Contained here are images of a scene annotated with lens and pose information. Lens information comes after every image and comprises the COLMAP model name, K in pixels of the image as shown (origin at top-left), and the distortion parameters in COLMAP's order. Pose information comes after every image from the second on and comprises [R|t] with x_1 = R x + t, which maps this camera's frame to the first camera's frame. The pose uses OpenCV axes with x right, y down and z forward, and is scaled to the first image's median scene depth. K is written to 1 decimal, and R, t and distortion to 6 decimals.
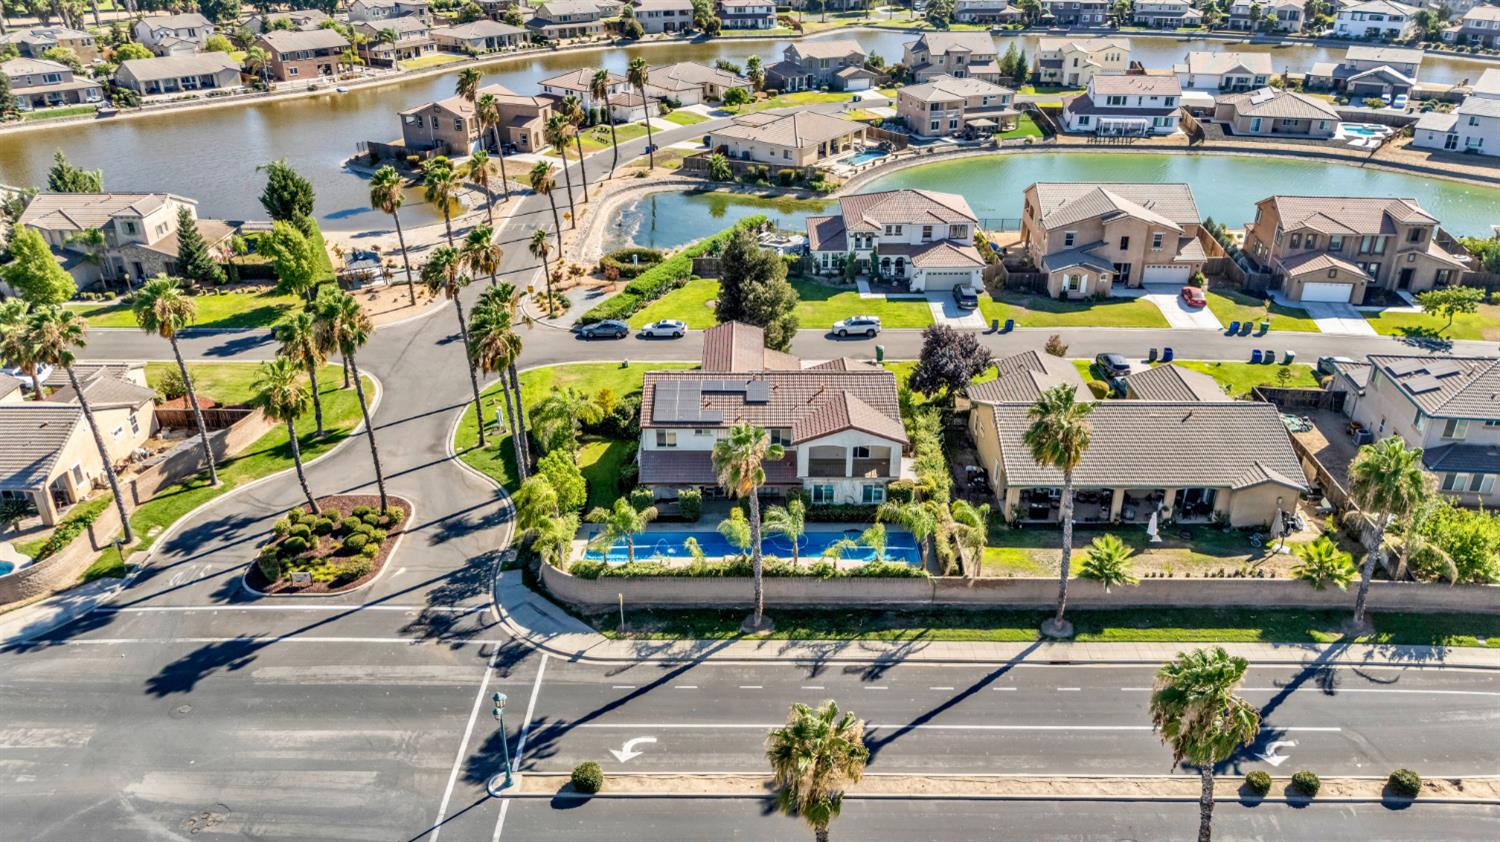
lens RADIAL K [[1099.6, 0, 750.0], [0, 1099.6, 421.0], [0, 0, 1]] dist [0.067205, -0.071686]
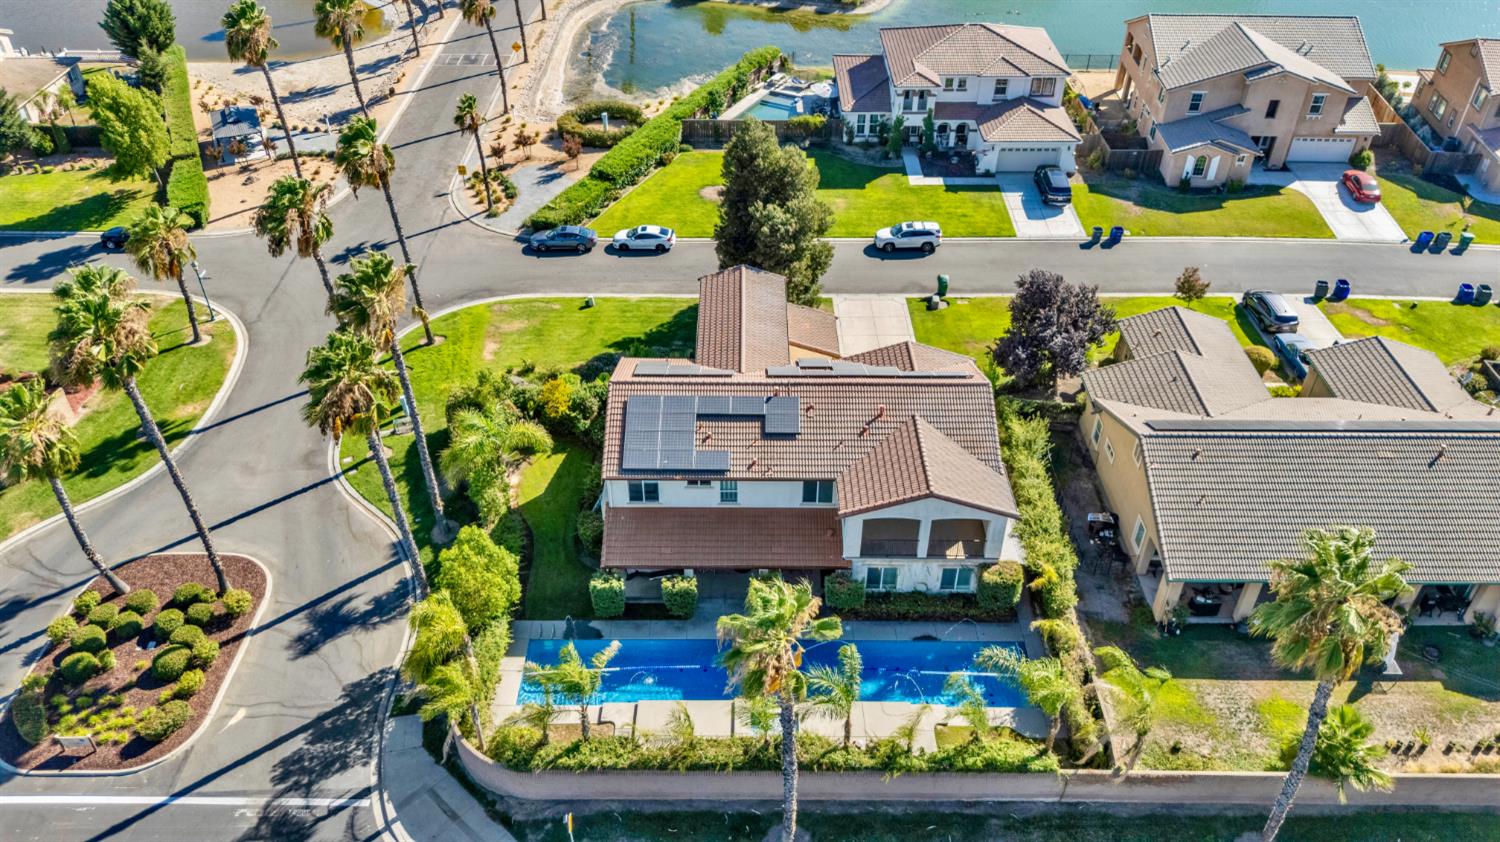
lens RADIAL K [[1109.1, 0, 750.0], [0, 1109.1, 421.0], [0, 0, 1]] dist [0.029618, -0.003625]
pose [[0.999967, 0.004156, 0.006953, -0.011559], [-0.005452, 0.980135, 0.198256, -0.105065], [-0.005991, -0.198287, 0.980126, 0.241740]]
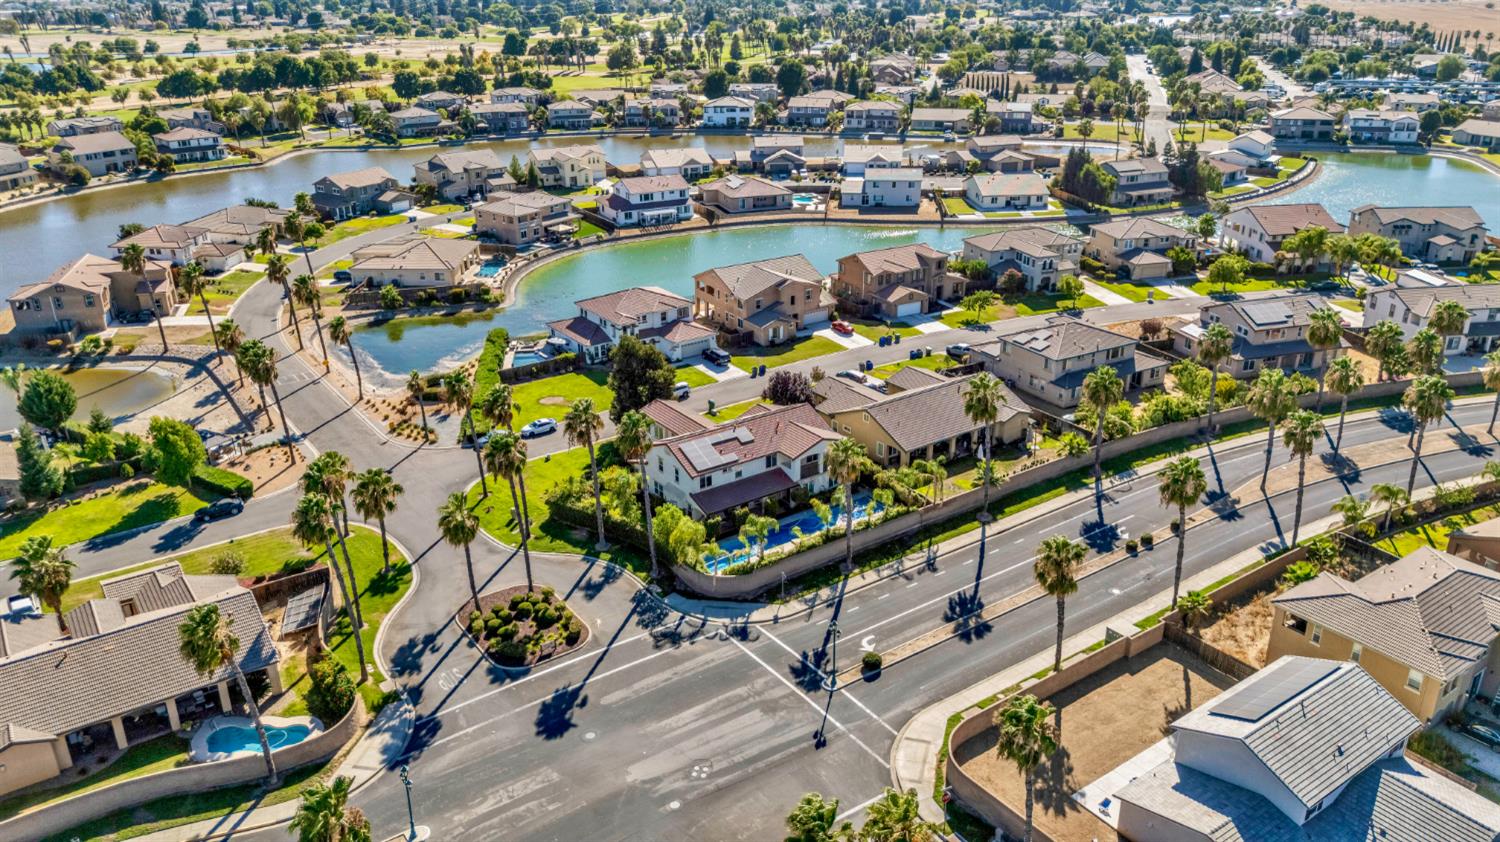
lens RADIAL K [[1099.6, 0, 750.0], [0, 1099.6, 421.0], [0, 0, 1]] dist [0.067205, -0.071686]
pose [[0.812700, -0.226746, 0.536755, -0.516438], [0.262396, 0.964905, 0.010320, -0.039379], [-0.520257, 0.132455, 0.843675, -0.154264]]
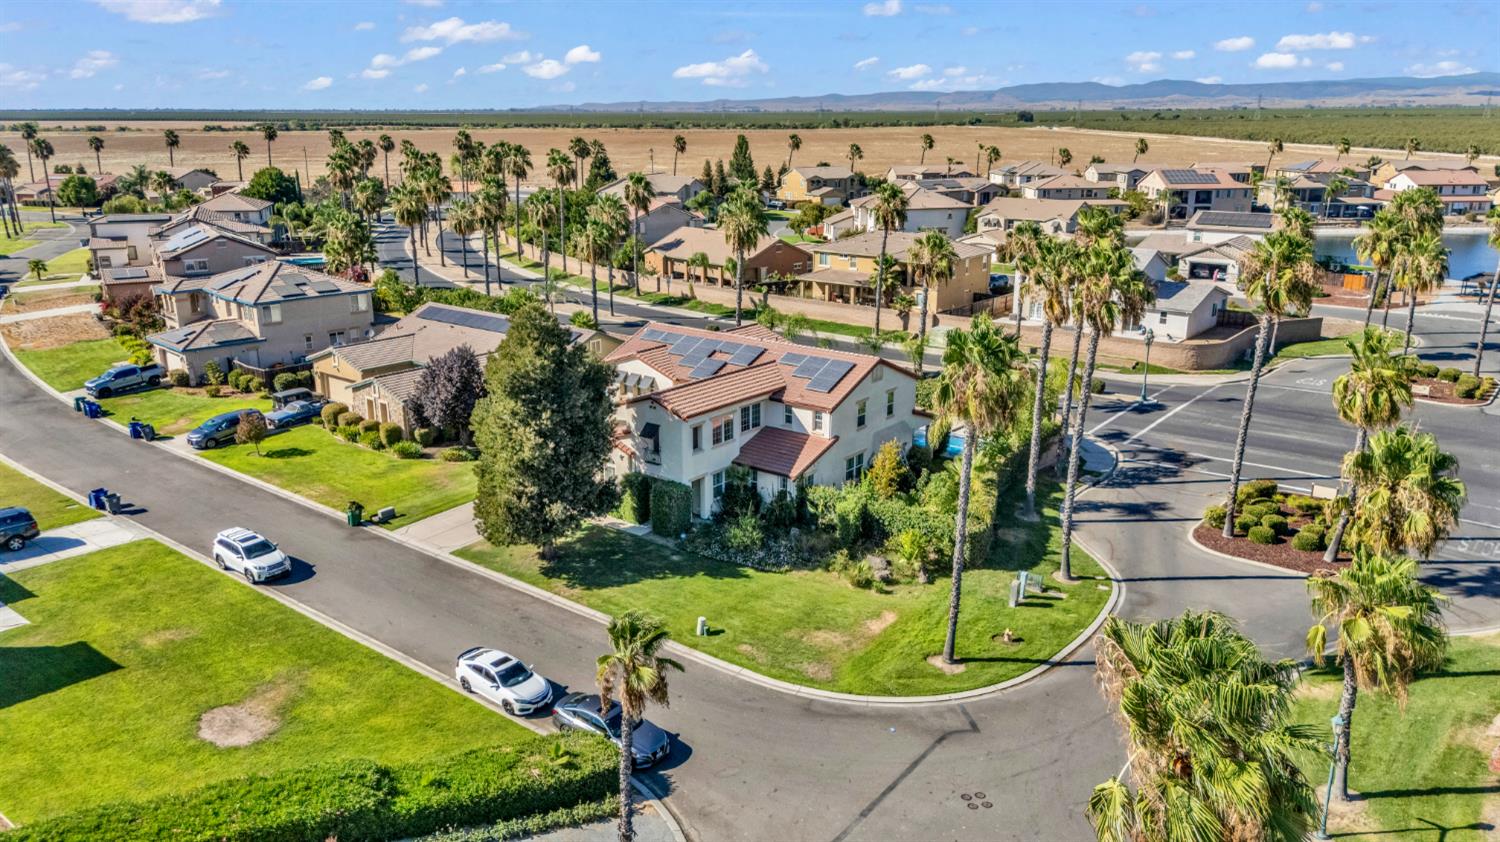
lens RADIAL K [[1099.6, 0, 750.0], [0, 1099.6, 421.0], [0, 0, 1]] dist [0.067205, -0.071686]
pose [[-0.783864, -0.168112, 0.597742, -0.347575], [0.275314, 0.768756, 0.577249, -0.339019], [-0.556560, 0.617051, -0.556317, 1.052322]]
